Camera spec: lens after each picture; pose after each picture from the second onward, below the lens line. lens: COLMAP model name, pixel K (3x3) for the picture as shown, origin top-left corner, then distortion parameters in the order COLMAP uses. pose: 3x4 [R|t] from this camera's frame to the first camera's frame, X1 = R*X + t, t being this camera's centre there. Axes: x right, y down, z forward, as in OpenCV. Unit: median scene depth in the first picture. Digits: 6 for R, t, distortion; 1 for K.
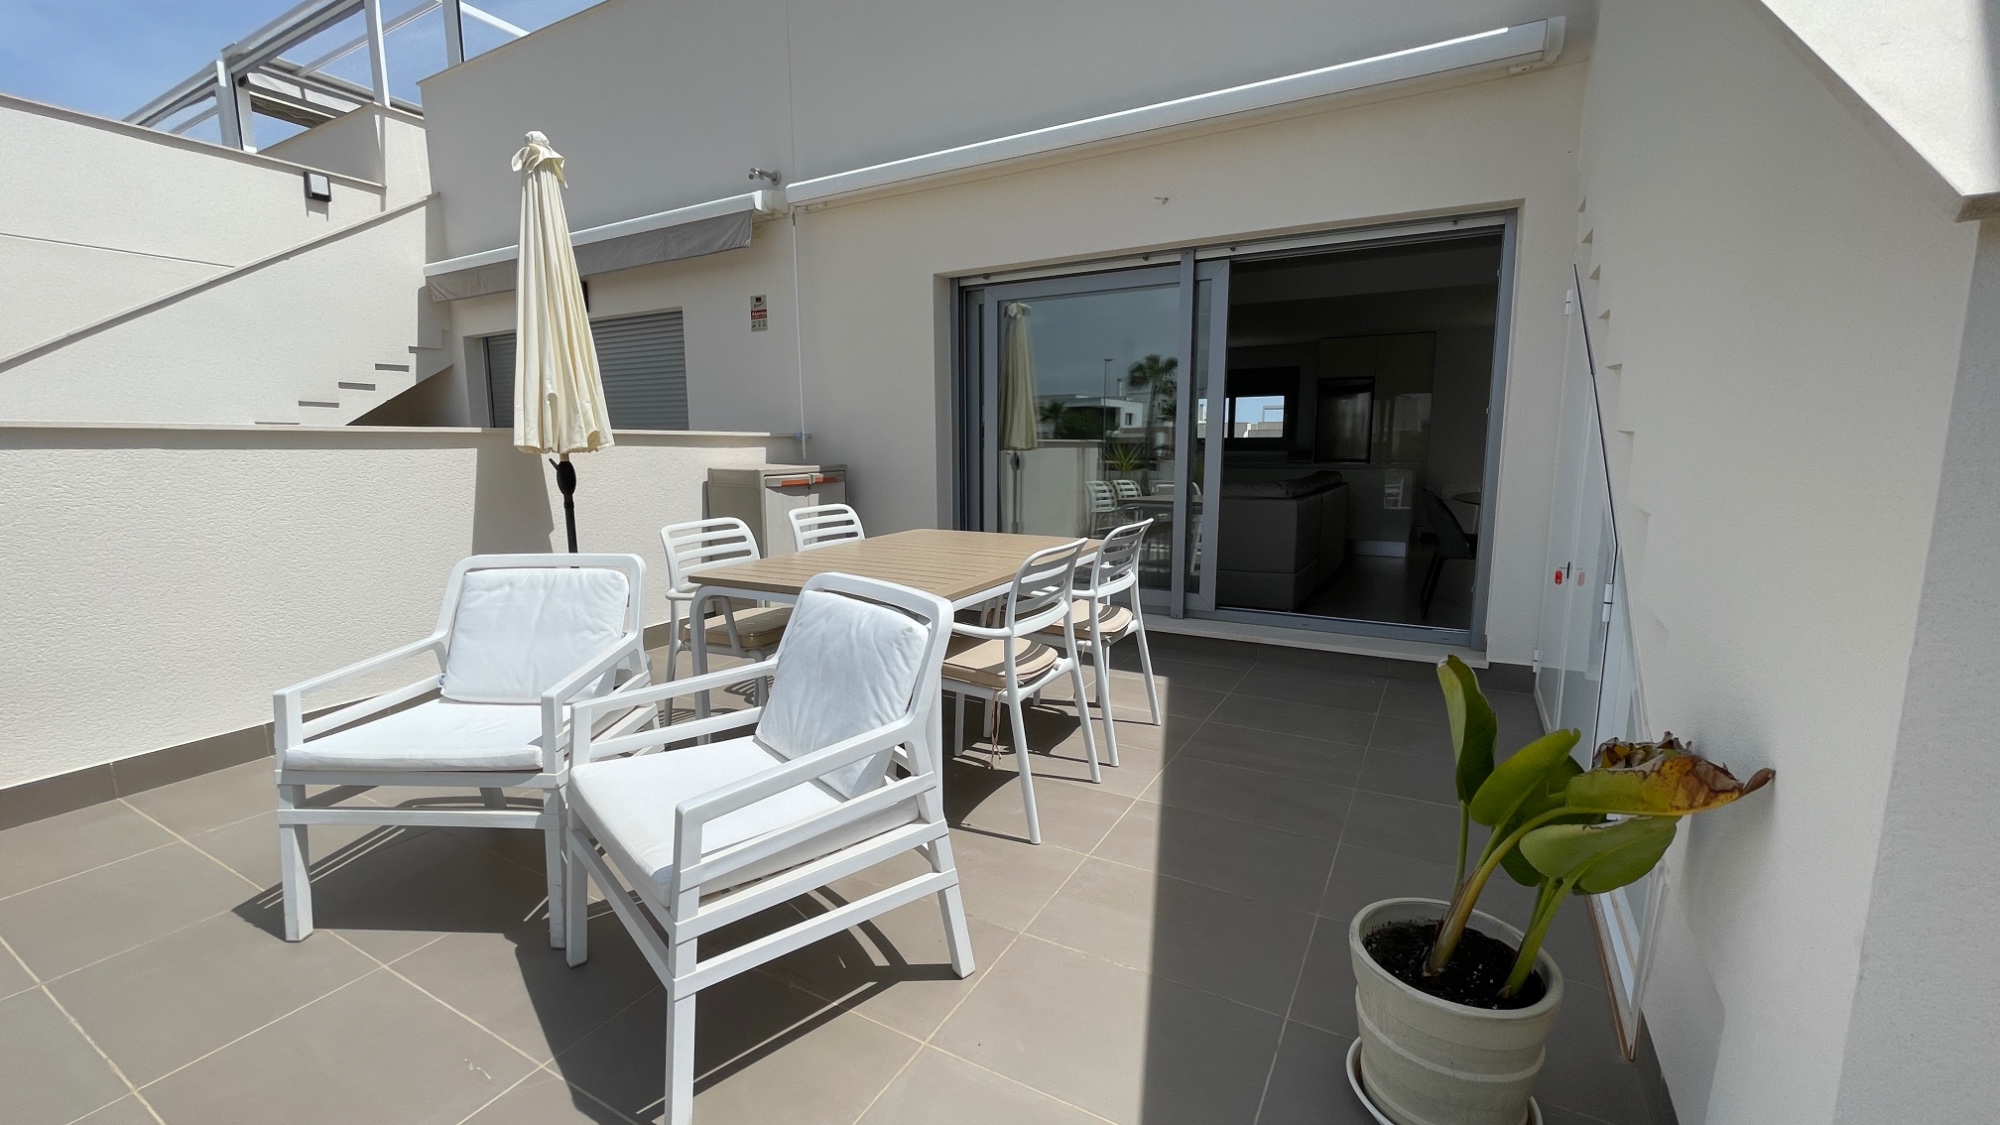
lens RADIAL K [[812.1, 0, 992.2], [0, 812.1, 565.9], [0, 0, 1]] dist [-0.001606, 0.004161]
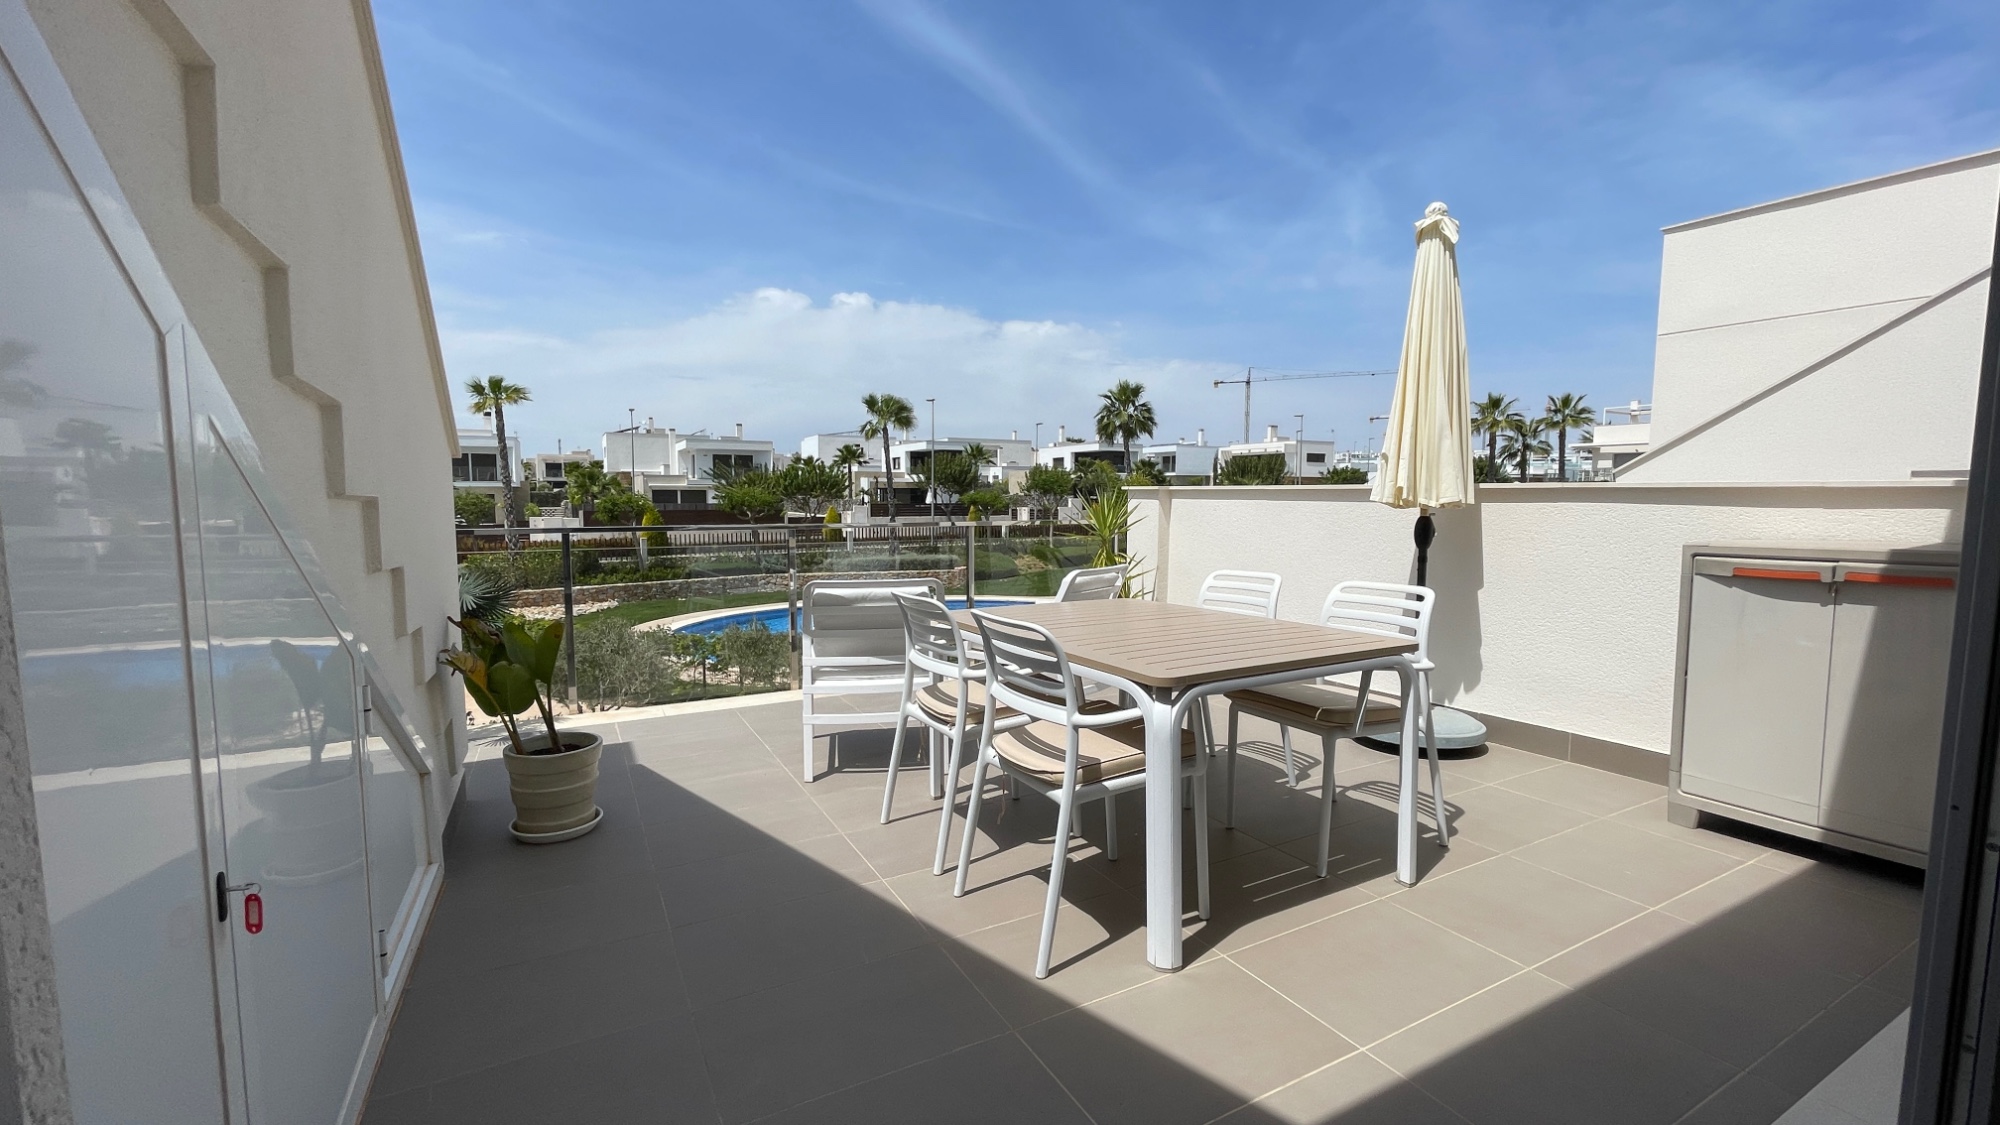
lens RADIAL K [[812.1, 0, 992.2], [0, 812.1, 565.9], [0, 0, 1]] dist [-0.001606, 0.004161]
pose [[-0.529202, 0.082530, -0.844473, 0.928595], [-0.124258, 0.976990, 0.173349, -0.263550], [0.839348, 0.196669, -0.506770, 1.594812]]
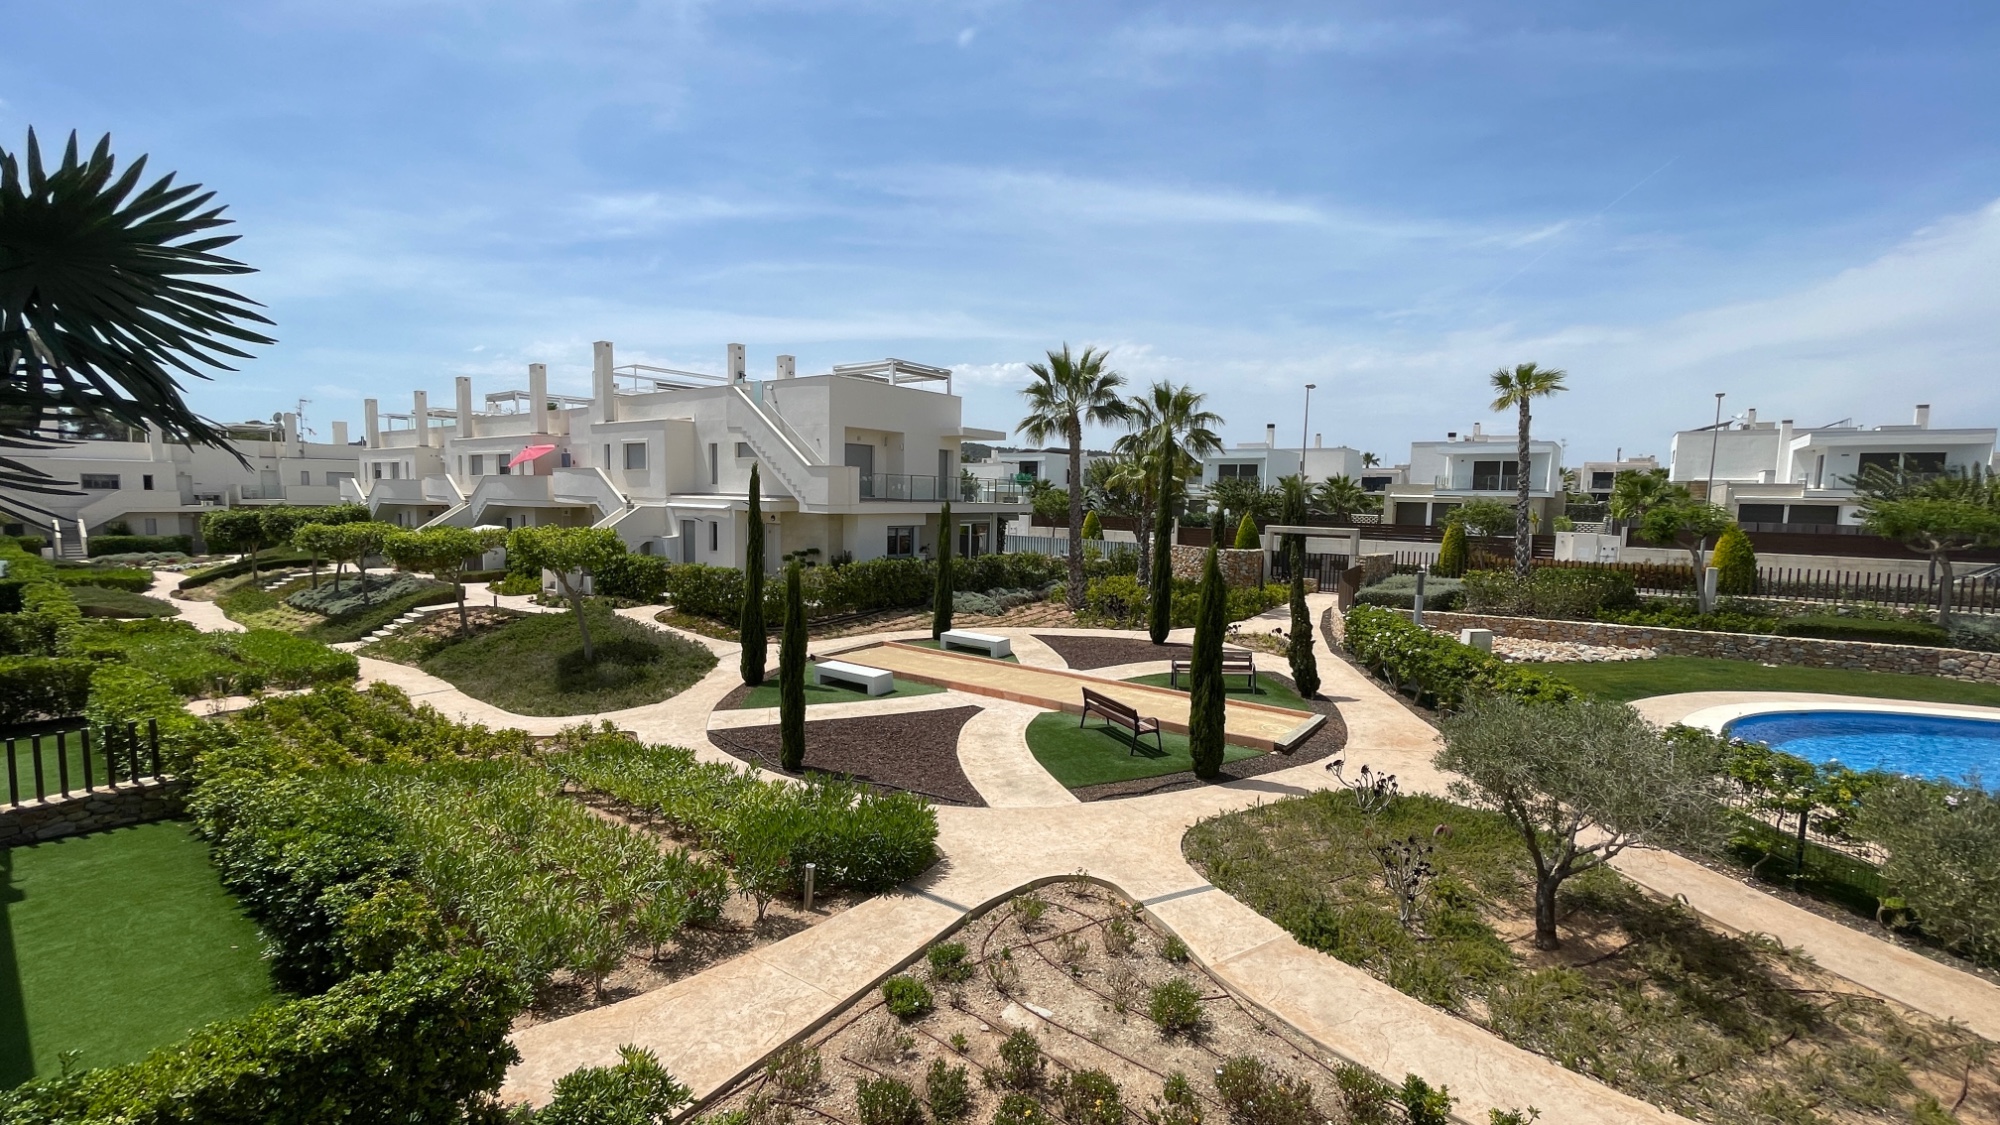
lens RADIAL K [[803.8, 0, 1001.3], [0, 803.8, 568.1], [0, 0, 1]] dist [0.017217, -0.006660]
pose [[-0.992604, -0.024890, 0.118820, 0.848814], [0.003865, 0.971781, 0.235854, -0.242268], [-0.121337, 0.234569, -0.964497, 1.490120]]
